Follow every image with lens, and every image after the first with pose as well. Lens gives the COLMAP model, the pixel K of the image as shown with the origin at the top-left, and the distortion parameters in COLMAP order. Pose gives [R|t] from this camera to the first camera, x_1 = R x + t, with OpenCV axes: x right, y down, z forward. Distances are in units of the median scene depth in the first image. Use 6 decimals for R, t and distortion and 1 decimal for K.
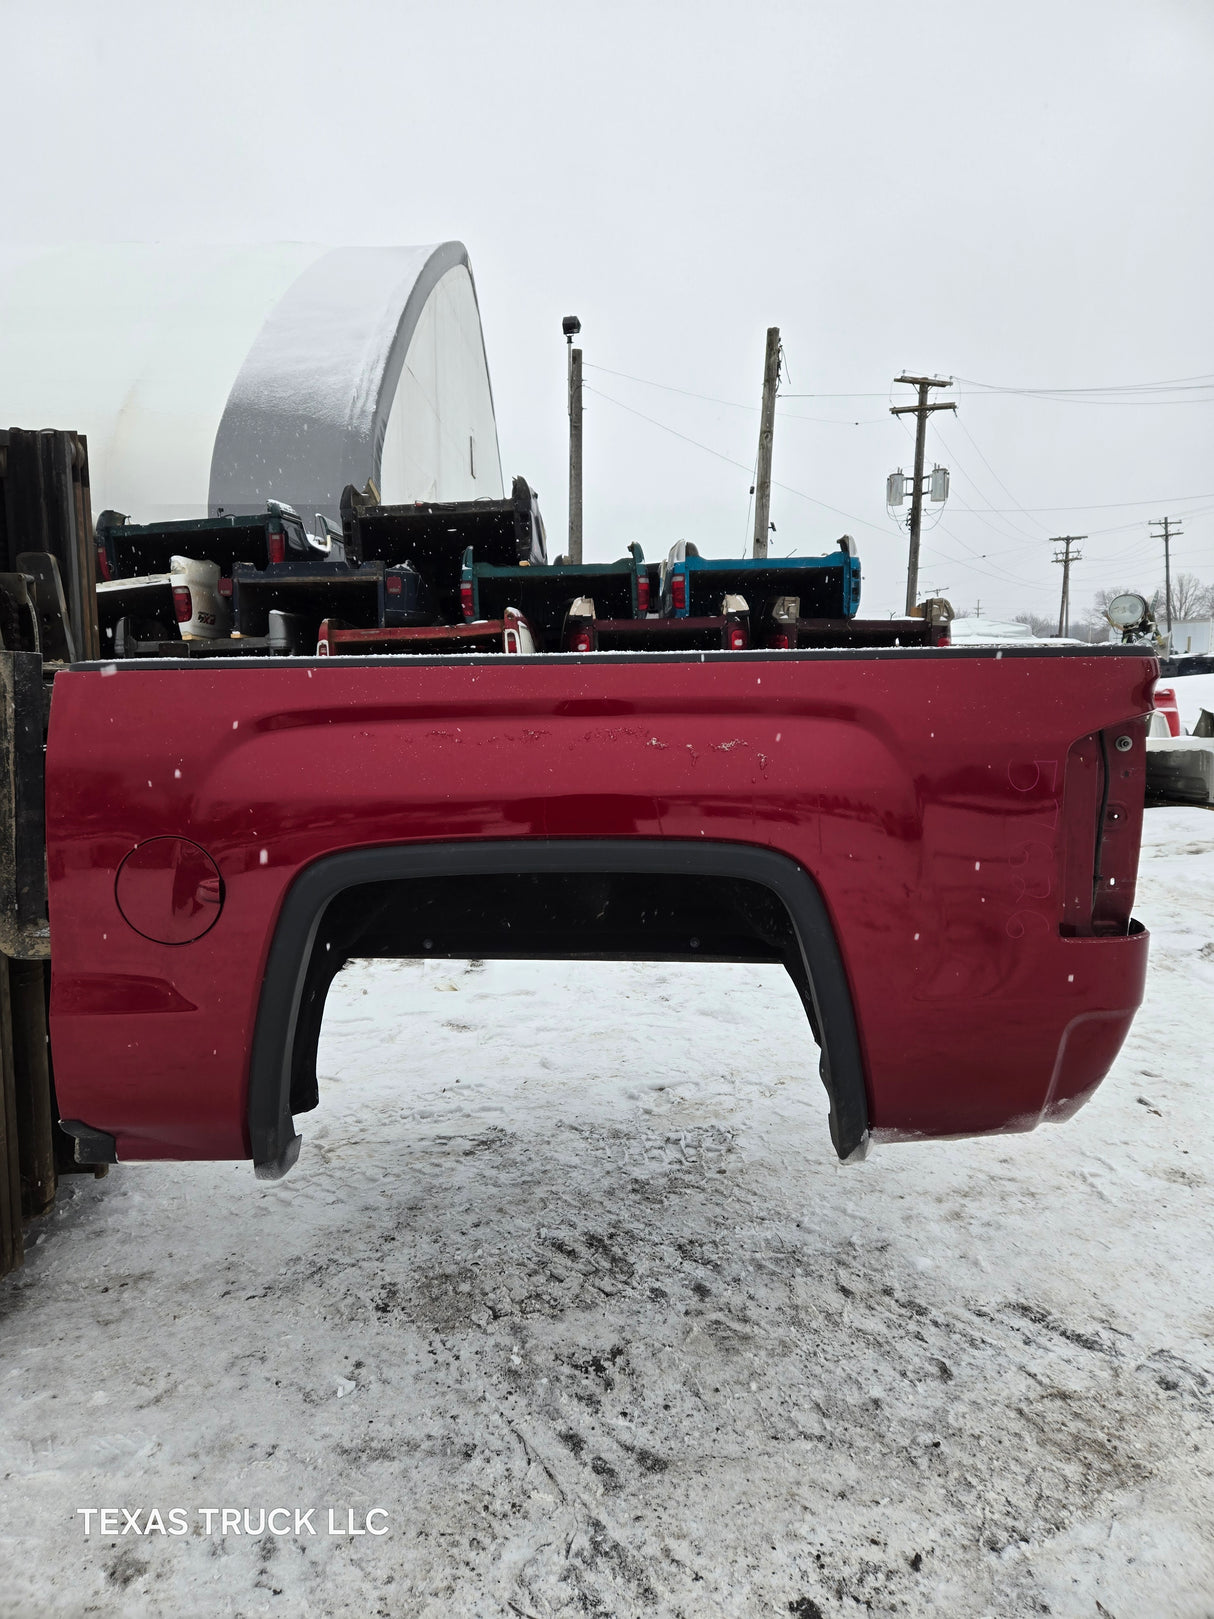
lens RADIAL K [[1055.7, 0, 600.0], [0, 1055.7, 788.0], [0, 0, 1]] dist [0.087306, -0.075037]
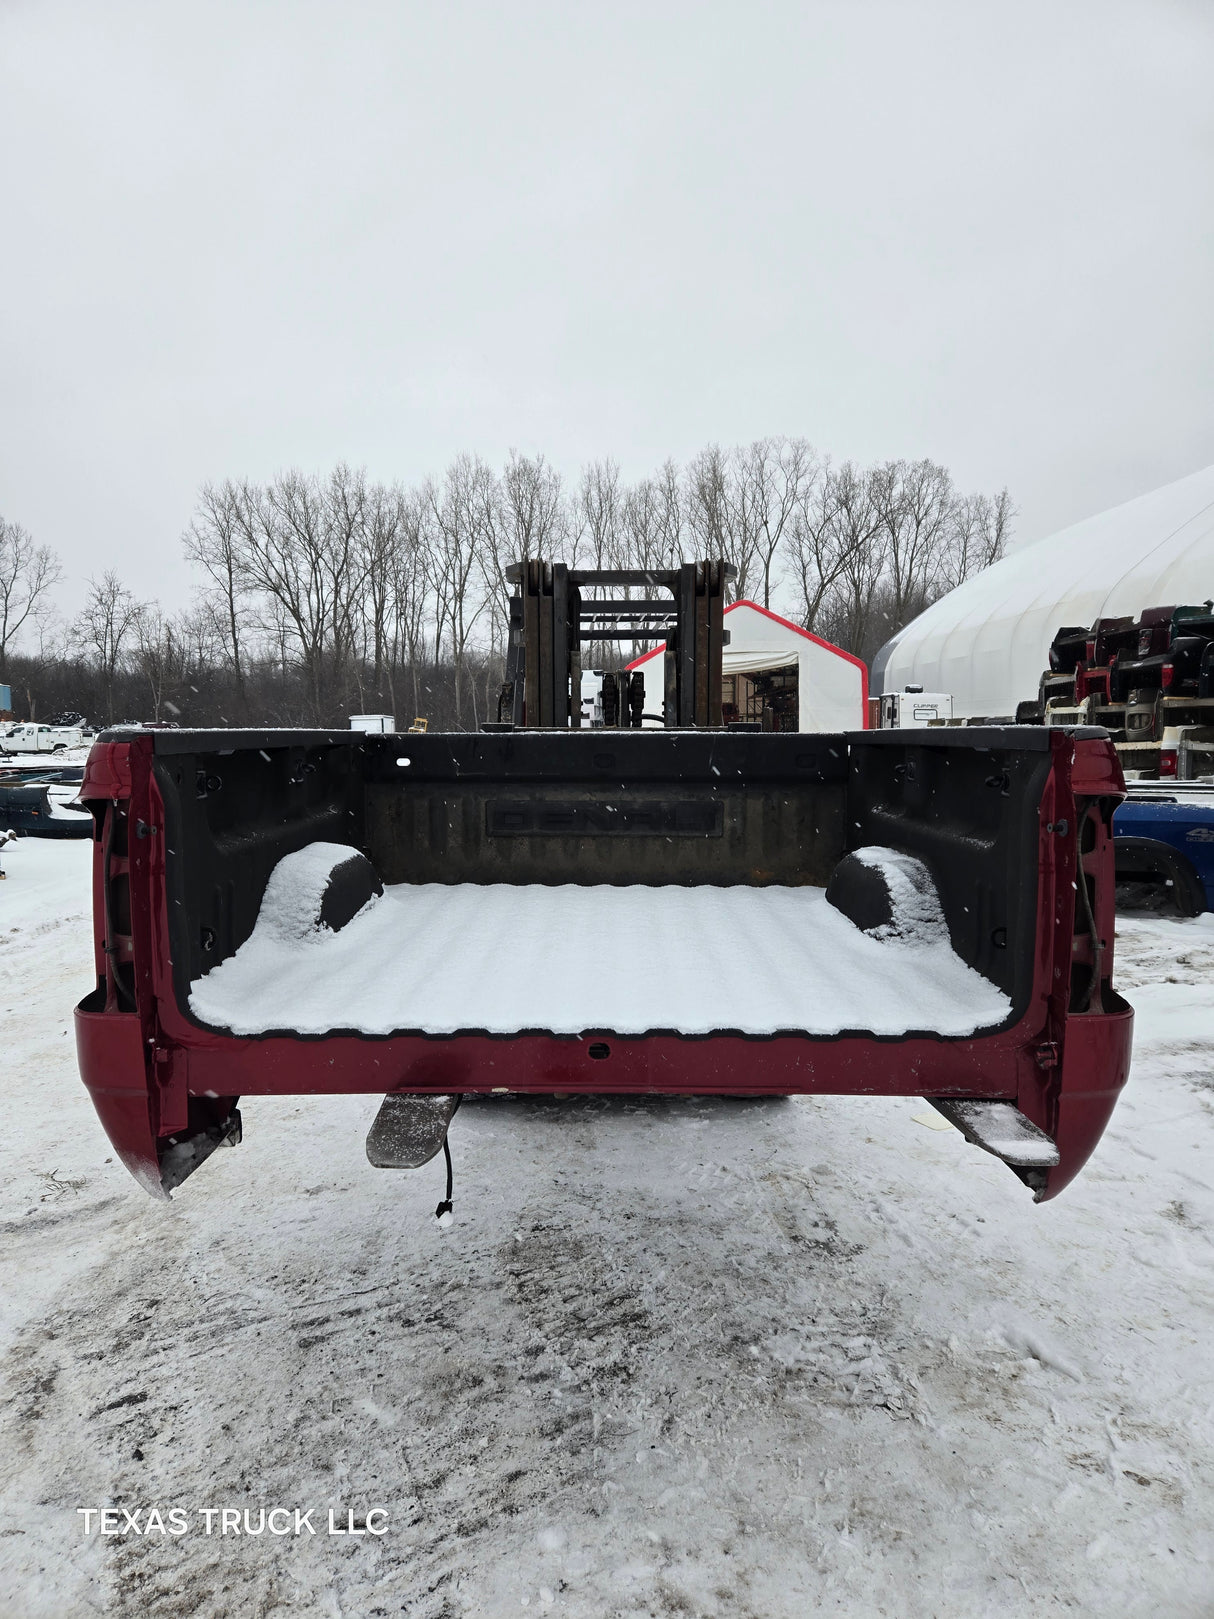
lens RADIAL K [[1084.3, 0, 607.0], [0, 1084.3, 809.5], [0, 0, 1]] dist [0.094331, -0.084376]
pose [[0.003618, 0.085734, -0.996312, 1.014399], [-0.099183, 0.991436, 0.084954, -0.125418], [0.995063, 0.098510, 0.012090, 0.974312]]
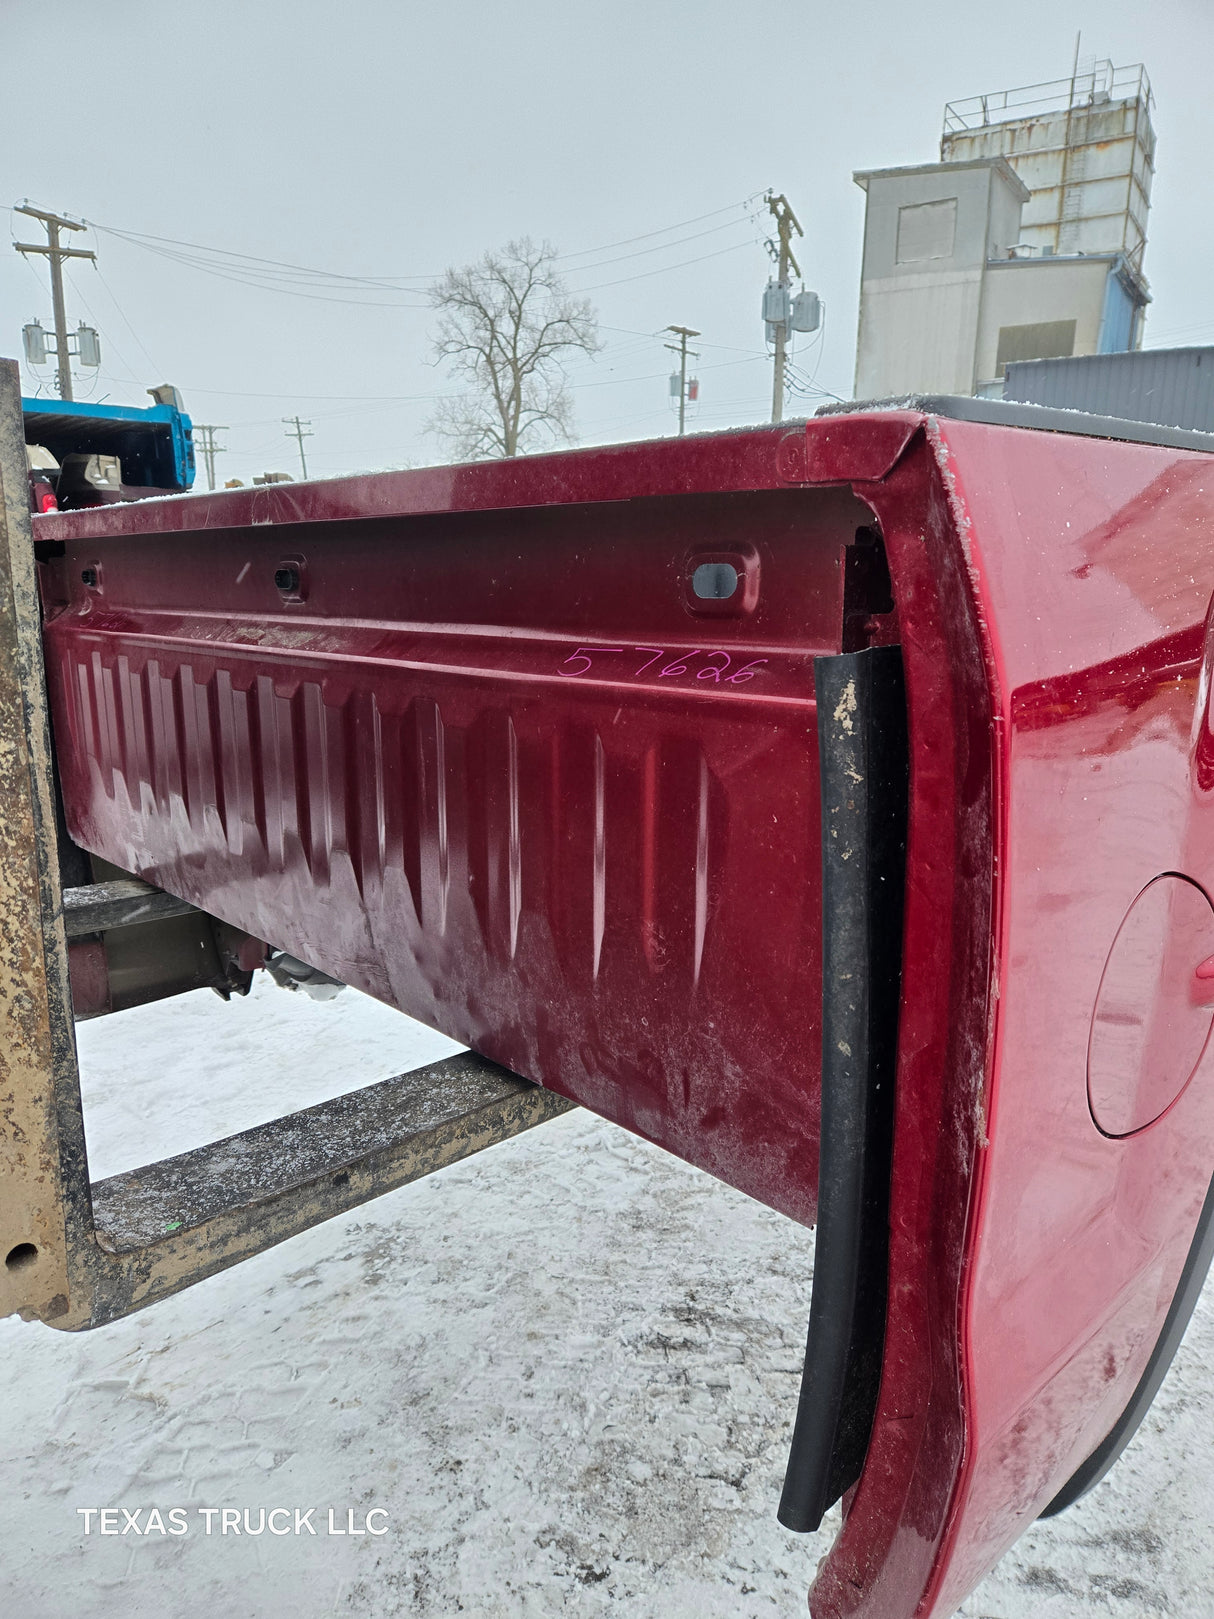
lens RADIAL K [[1074.4, 0, 612.2], [0, 1074.4, 810.0], [0, 0, 1]] dist [0.071257, -0.066351]
pose [[0.728758, -0.143564, 0.669553, -0.520050], [0.067812, 0.988100, 0.138059, -0.024082], [-0.681405, -0.055208, 0.729821, 0.542273]]
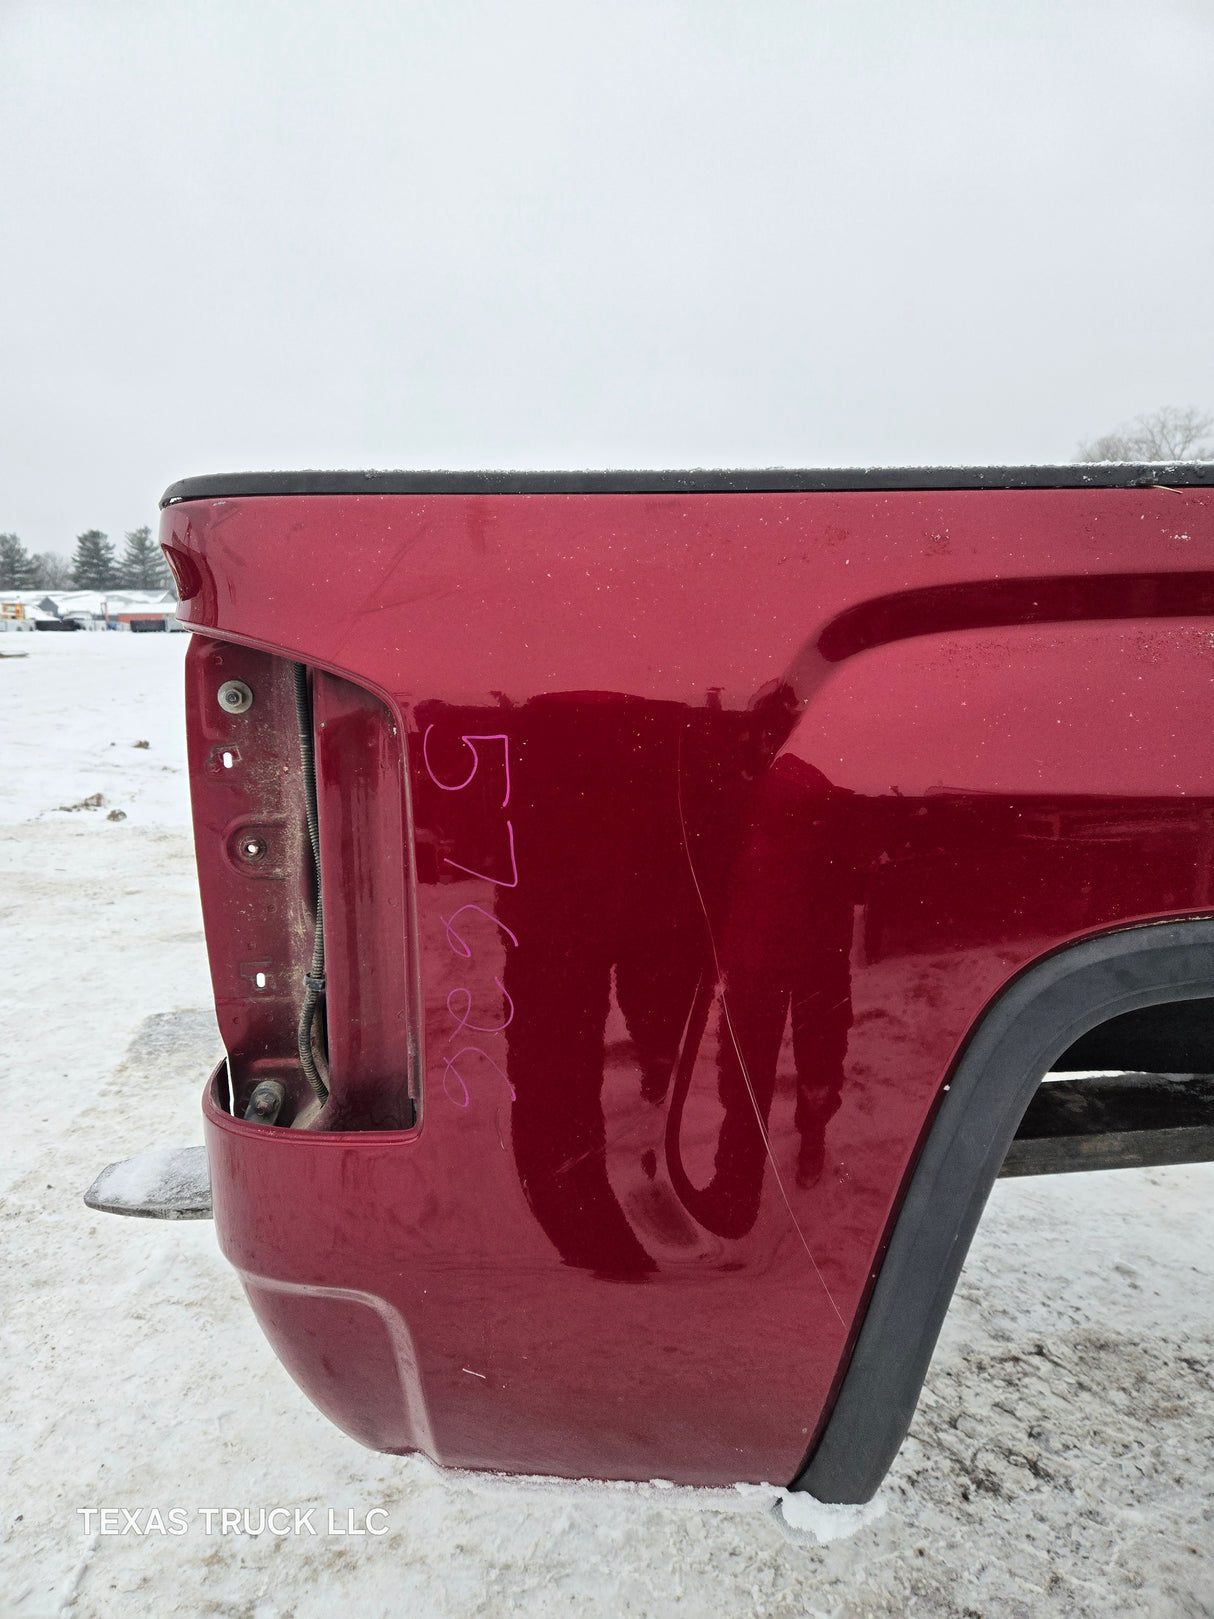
lens RADIAL K [[1086.9, 0, 597.1], [0, 1086.9, 805.9], [0, 0, 1]] dist [0.076729, -0.075639]
pose [[-0.999412, 0.023313, -0.025146, 0.242218], [0.015560, 0.961814, 0.273263, -0.143000], [0.030557, 0.272711, -0.961611, 1.597768]]
